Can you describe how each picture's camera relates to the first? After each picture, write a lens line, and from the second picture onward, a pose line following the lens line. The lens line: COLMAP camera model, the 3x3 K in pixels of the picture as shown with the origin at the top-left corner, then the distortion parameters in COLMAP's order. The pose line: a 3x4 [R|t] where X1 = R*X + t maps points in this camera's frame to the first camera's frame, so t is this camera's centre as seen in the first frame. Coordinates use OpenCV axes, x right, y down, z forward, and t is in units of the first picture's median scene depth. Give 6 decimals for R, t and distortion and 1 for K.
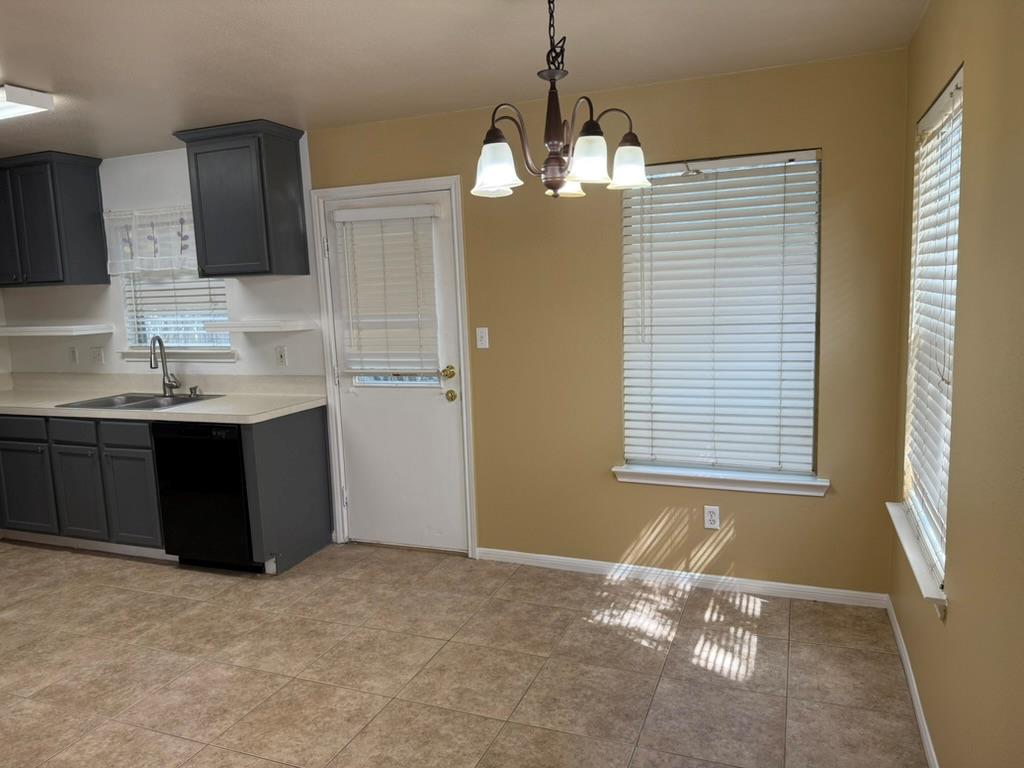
lens RADIAL K [[718.9, 0, 511.0], [0, 718.9, 383.7], [0, 0, 1]] dist [0.073624, -0.055736]
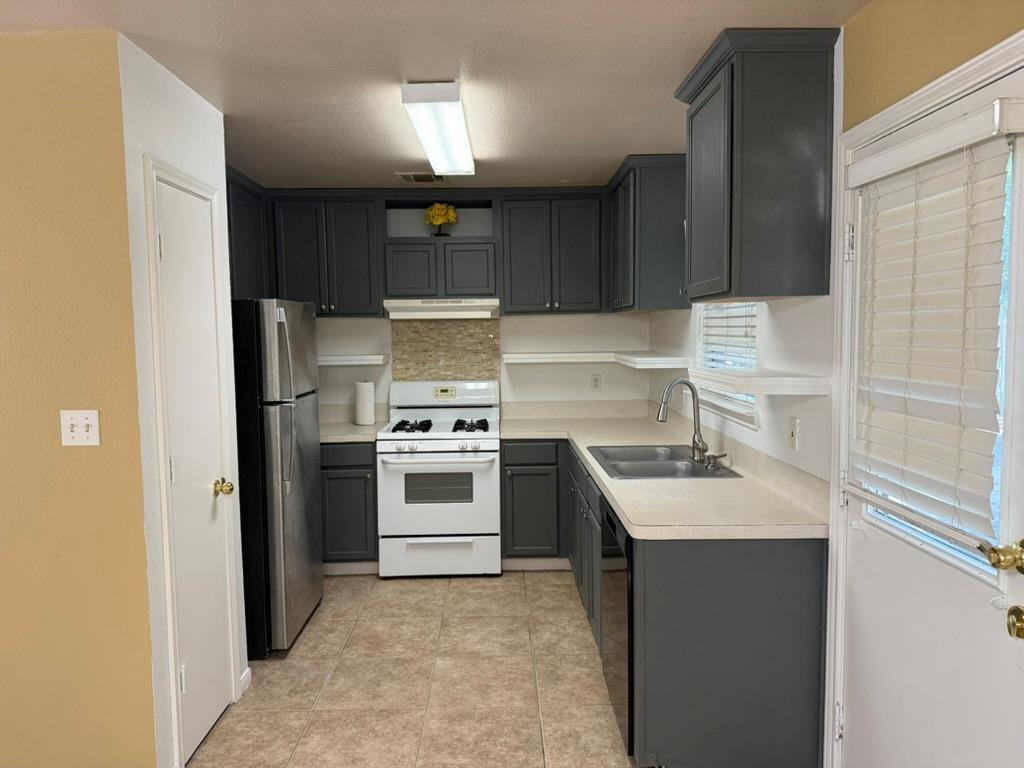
lens RADIAL K [[718.9, 0, 510.3], [0, 718.9, 377.0], [0, 0, 1]] dist [0.073624, -0.055736]
pose [[0.387164, 0.094939, -0.917110, 0.173284], [-0.123438, 0.991067, 0.050485, -0.111025], [0.913710, 0.093660, 0.395425, 0.725043]]
